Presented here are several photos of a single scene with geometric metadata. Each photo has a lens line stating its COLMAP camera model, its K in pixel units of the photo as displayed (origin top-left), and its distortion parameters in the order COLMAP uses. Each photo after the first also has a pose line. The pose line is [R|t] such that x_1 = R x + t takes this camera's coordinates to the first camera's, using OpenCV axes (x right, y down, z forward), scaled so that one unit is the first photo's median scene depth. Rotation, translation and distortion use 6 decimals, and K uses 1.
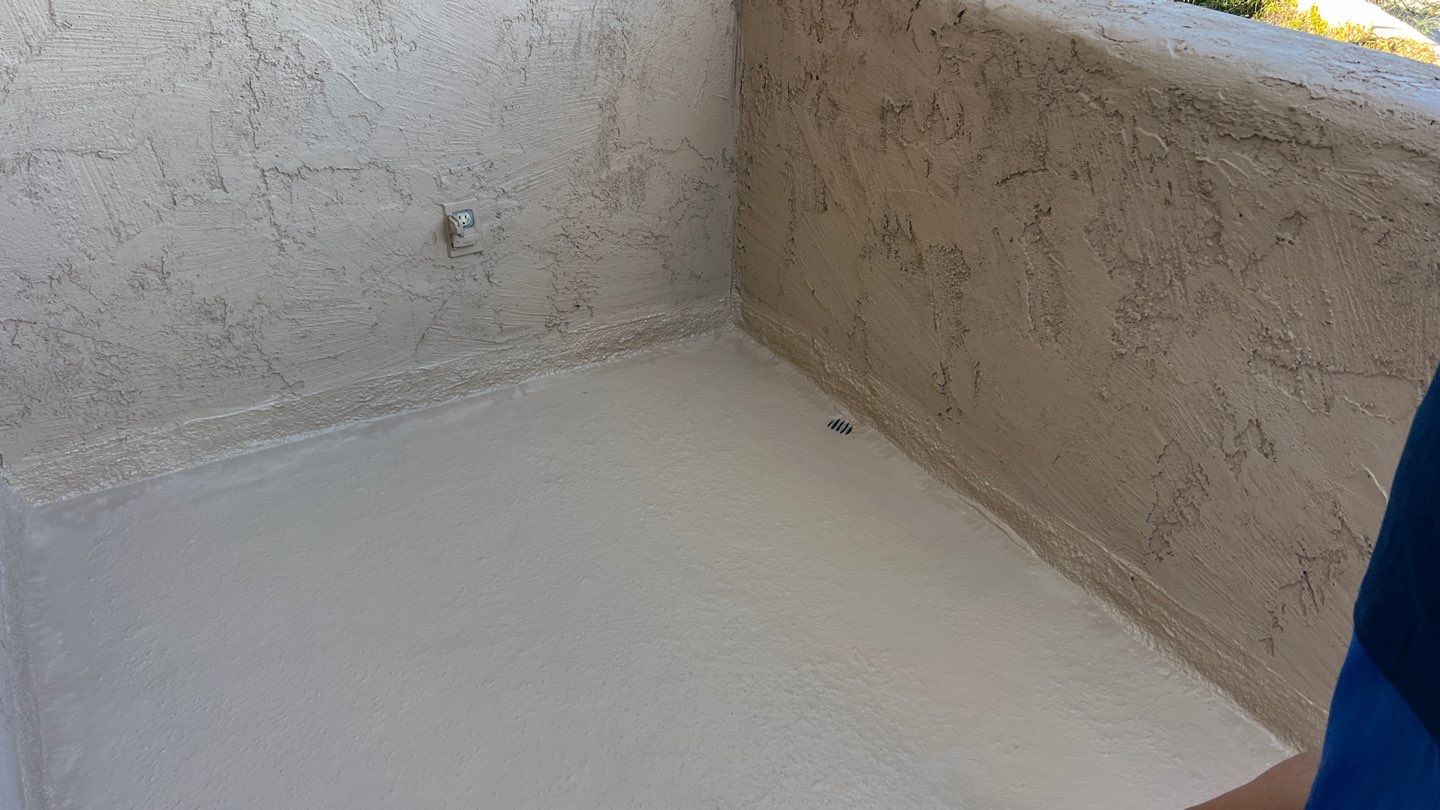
lens RADIAL K [[984.8, 0, 720.0], [0, 984.8, 405.0], [0, 0, 1]] dist [0.000961, -0.000266]
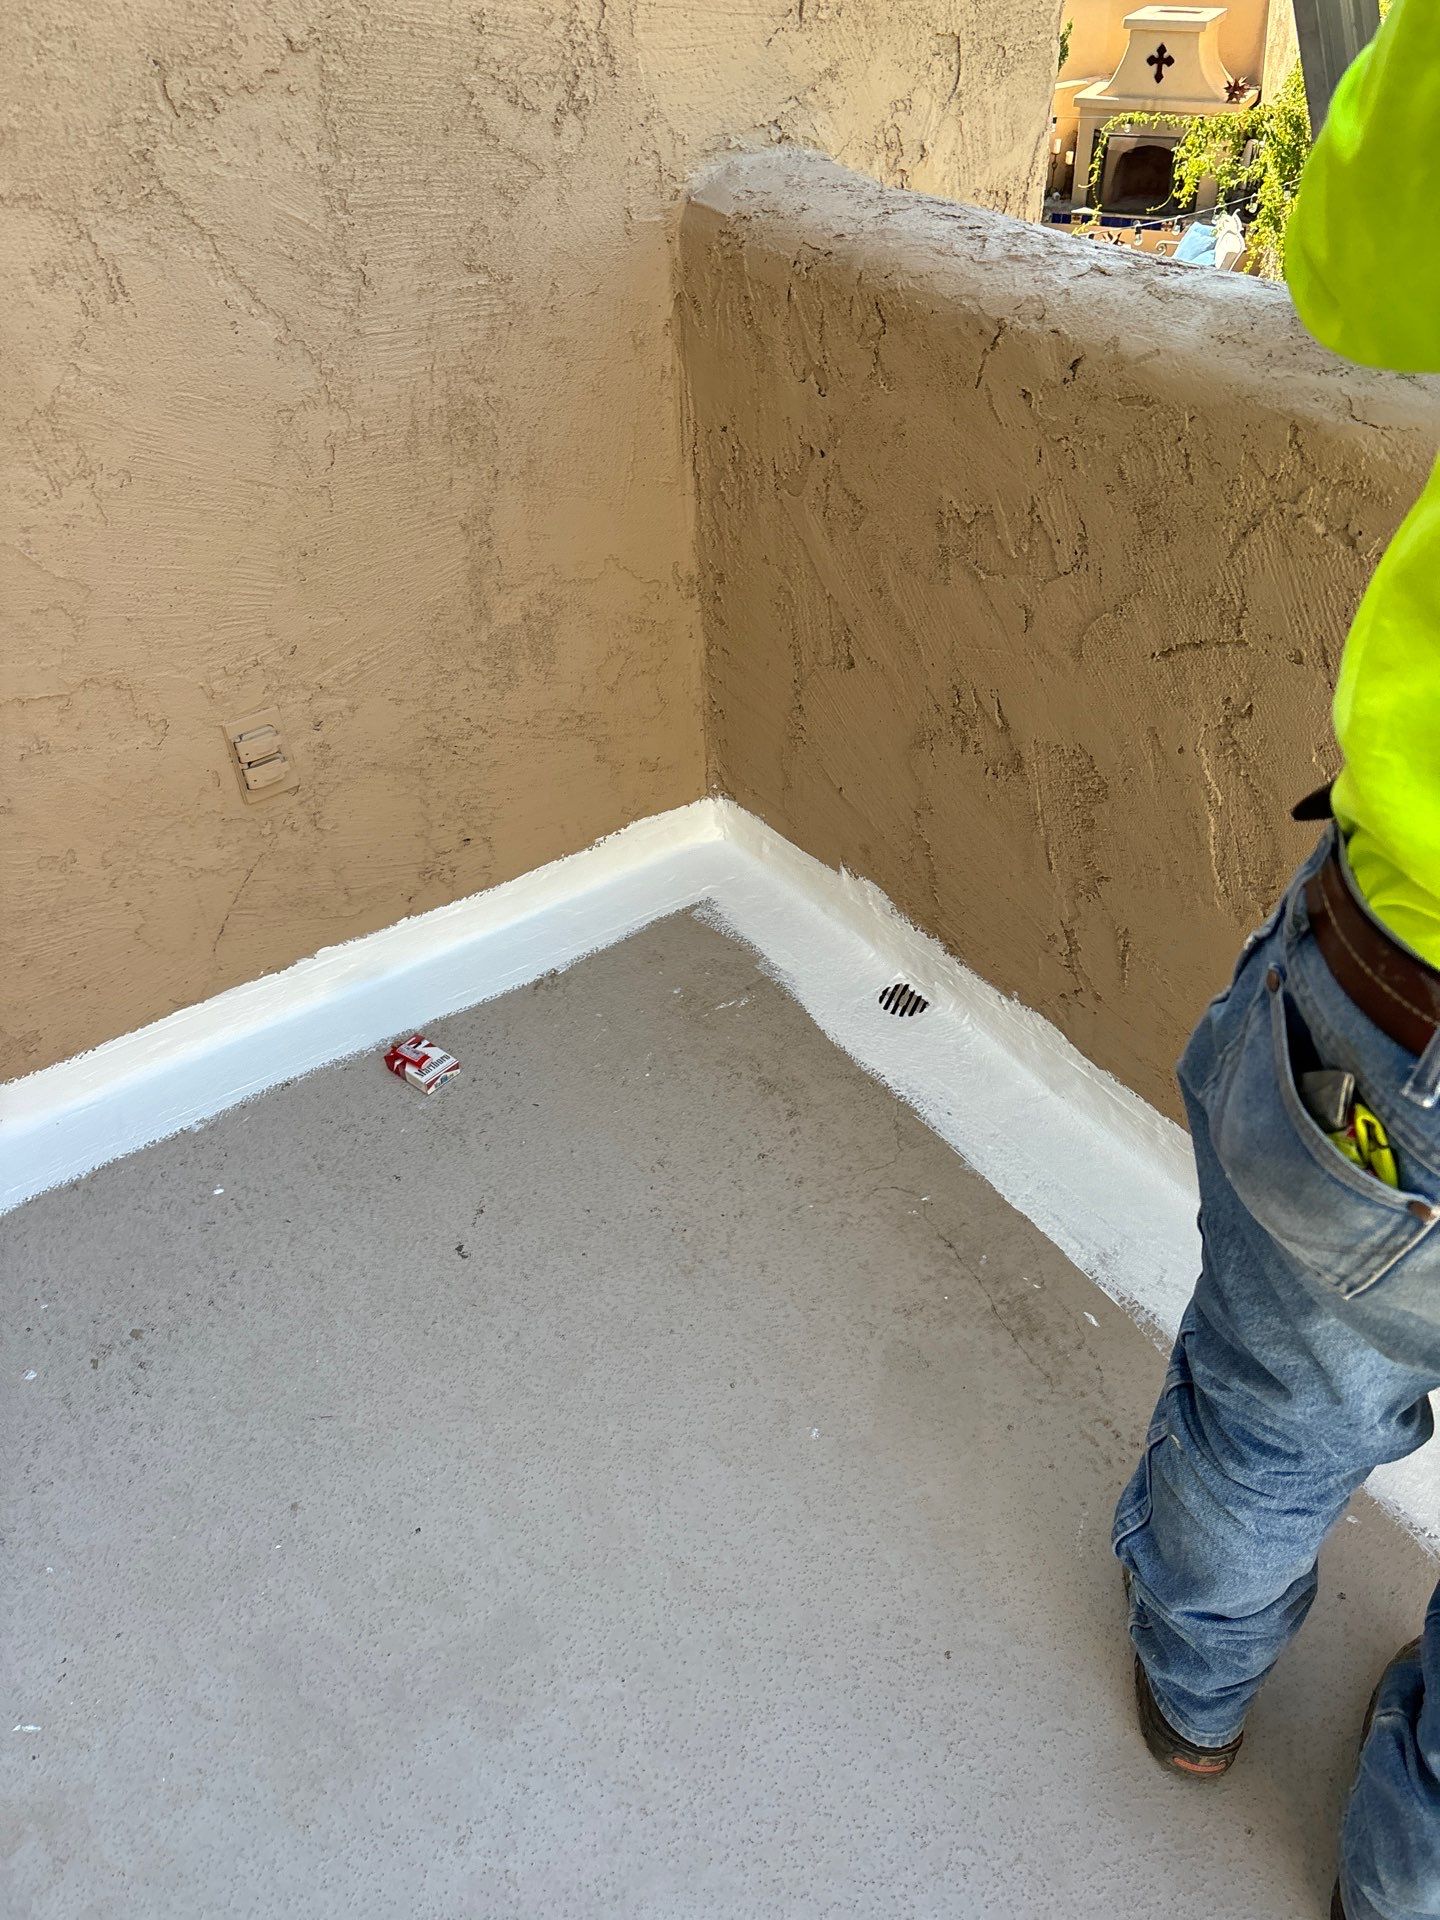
lens RADIAL K [[1358.6, 0, 732.6], [0, 1358.6, 959.7], [0, 0, 1]] dist [-0.050325, 0.096090]
pose [[0.995422, -0.094301, 0.015579, 0.003568], [0.091519, 0.987392, 0.129155, -0.143756], [-0.027561, -0.127138, 0.991502, 0.157151]]
